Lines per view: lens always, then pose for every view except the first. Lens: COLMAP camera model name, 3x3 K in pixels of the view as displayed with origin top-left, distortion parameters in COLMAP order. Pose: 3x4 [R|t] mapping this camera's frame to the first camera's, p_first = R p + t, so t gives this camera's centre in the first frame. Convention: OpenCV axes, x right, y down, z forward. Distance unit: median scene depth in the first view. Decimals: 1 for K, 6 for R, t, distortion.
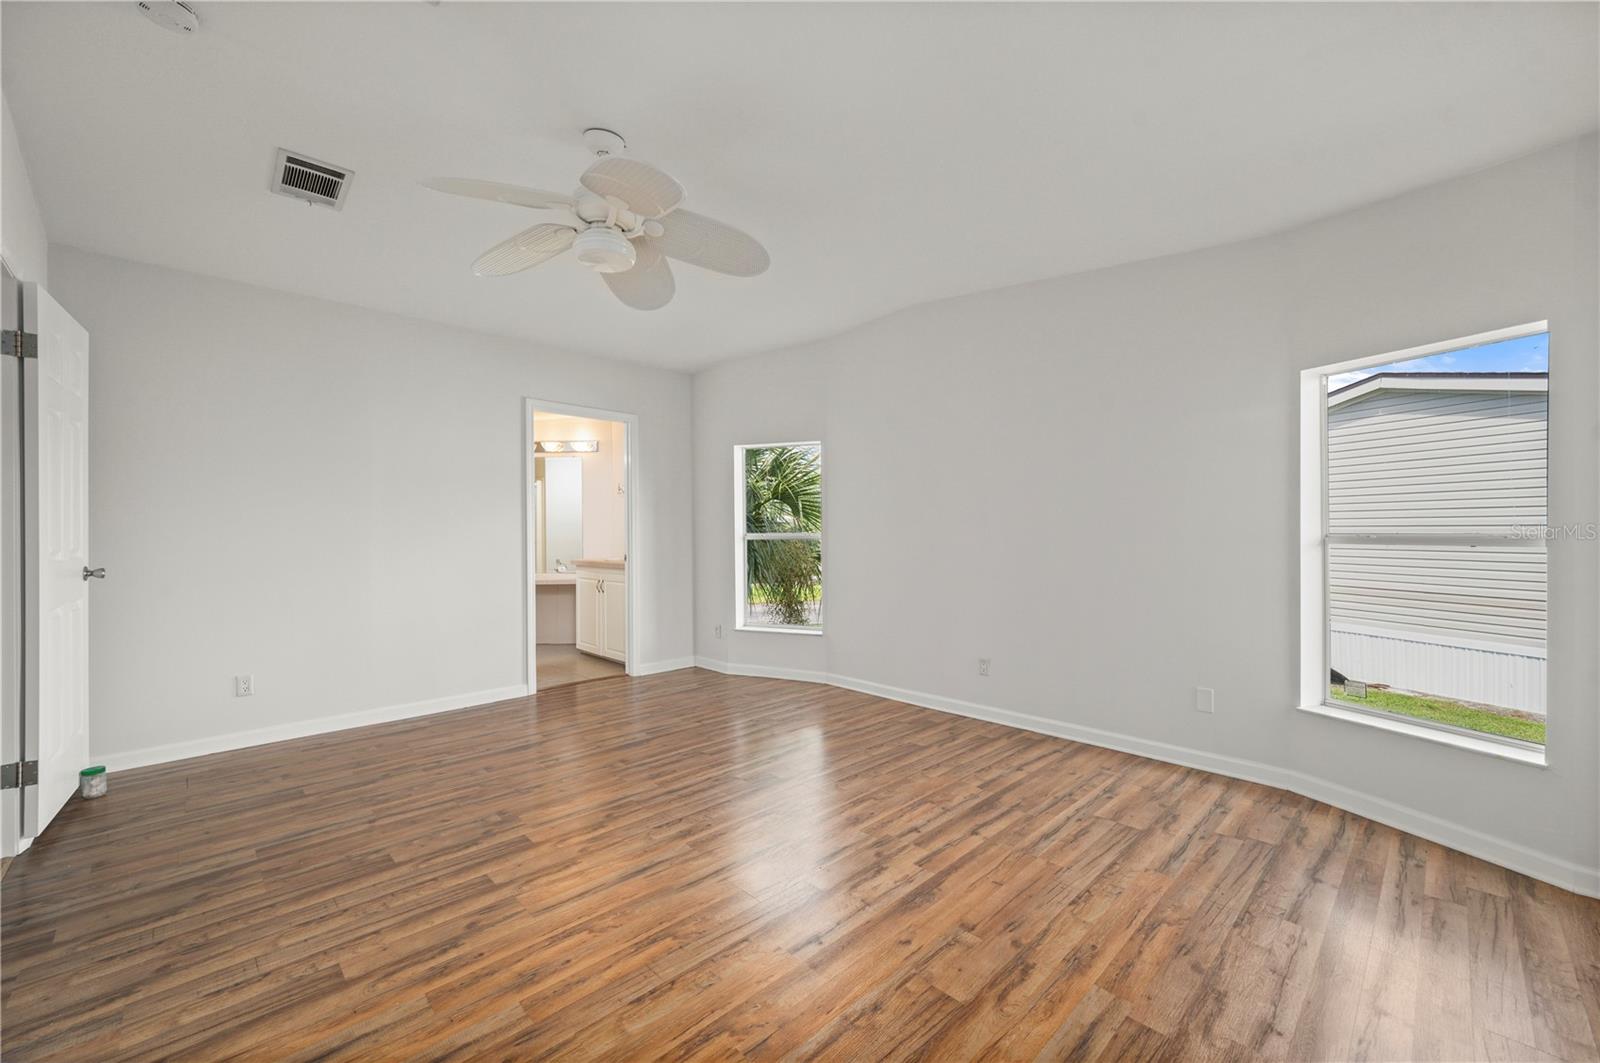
lens RADIAL K [[640.7, 0, 804.5], [0, 640.7, 534.4], [0, 0, 1]] dist [0.000888, 0.000330]
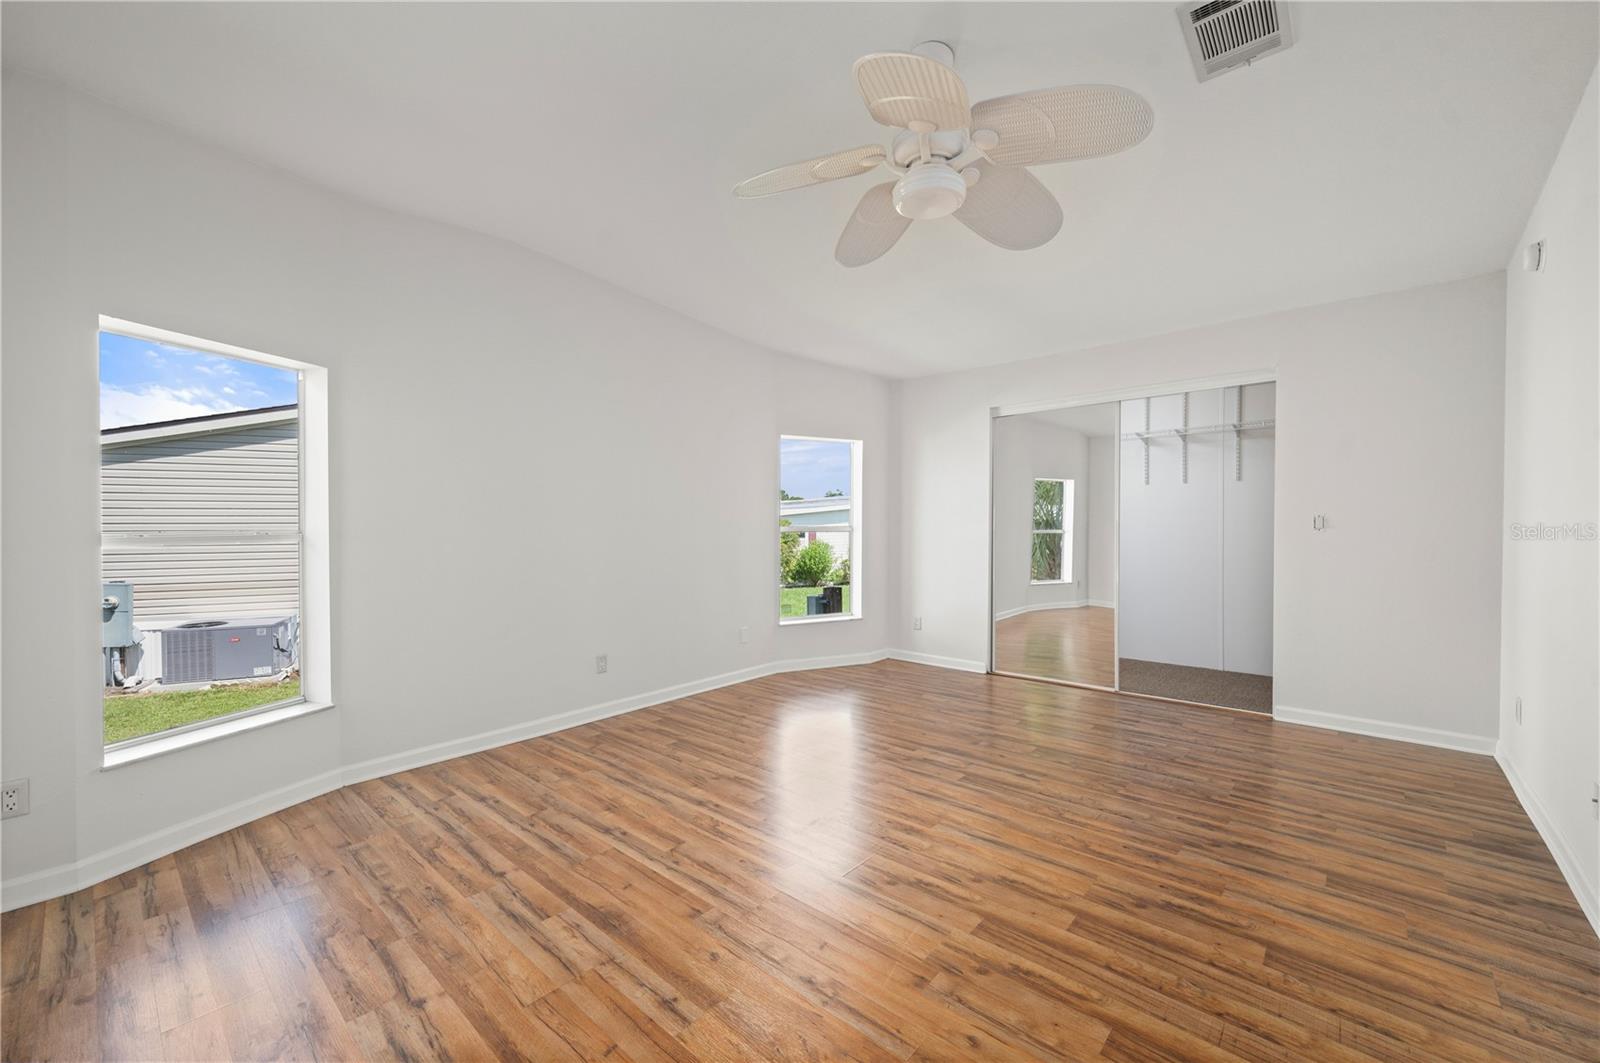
lens RADIAL K [[640.7, 0, 804.5], [0, 640.7, 534.4], [0, 0, 1]] dist [0.000888, 0.000330]
pose [[-0.078378, -0.014300, 0.996821, -1.463766], [0.010706, 0.999827, 0.015185, -0.003424], [-0.996866, 0.011862, -0.078211, 1.581018]]
